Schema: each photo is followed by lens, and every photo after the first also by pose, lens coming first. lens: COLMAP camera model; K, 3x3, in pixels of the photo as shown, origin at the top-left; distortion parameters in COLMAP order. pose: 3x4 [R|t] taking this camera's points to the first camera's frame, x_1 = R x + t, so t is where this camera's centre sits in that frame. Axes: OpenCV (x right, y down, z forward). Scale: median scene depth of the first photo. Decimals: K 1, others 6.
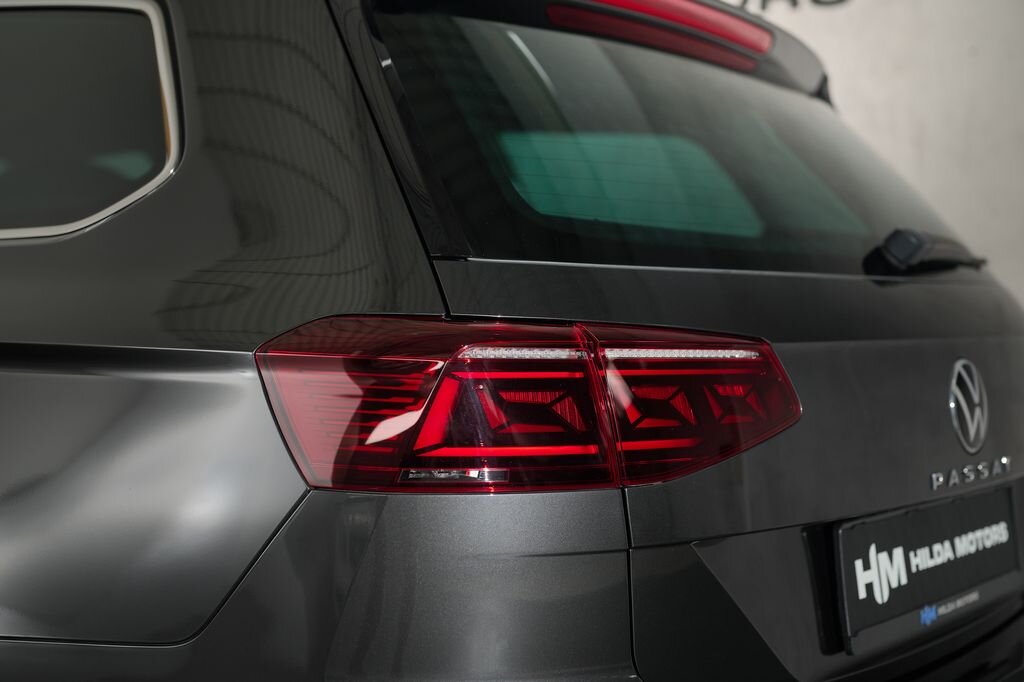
lens RADIAL K [[1468.2, 0, 505.8], [0, 1468.2, 338.9], [0, 0, 1]] dist [-0.005688, -0.036547]
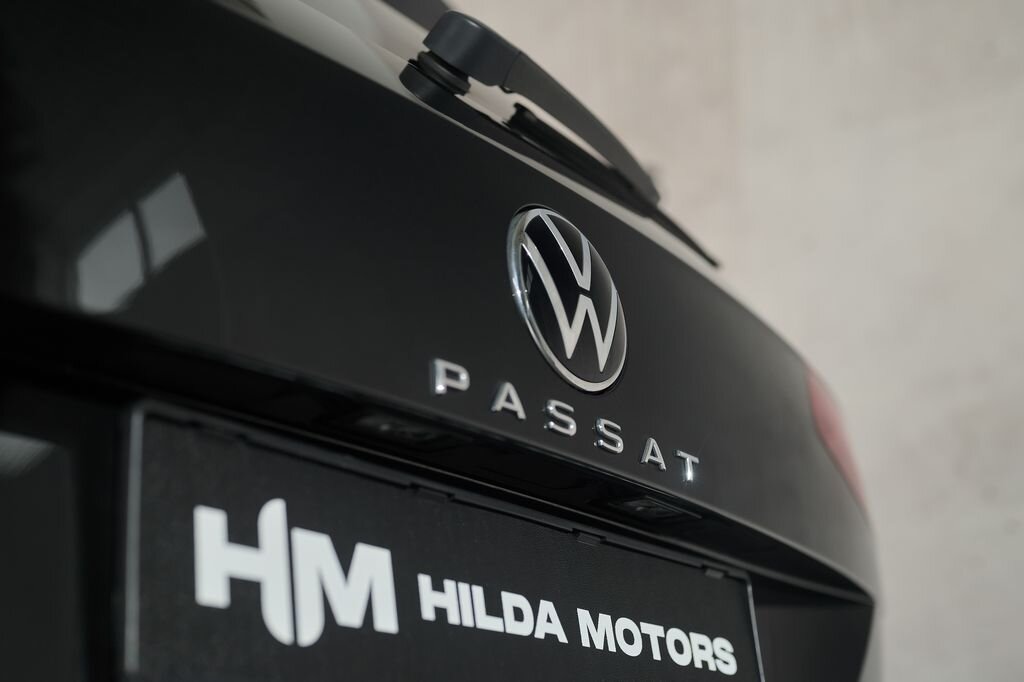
lens RADIAL K [[1469.2, 0, 512.0], [0, 1469.2, 341.0], [0, 0, 1]] dist [-0.006158, -0.055148]
pose [[0.999697, -0.002572, 0.024480, 0.295001], [0.010484, 0.944286, -0.328959, 0.225912], [-0.022270, 0.329116, 0.944027, 0.567157]]
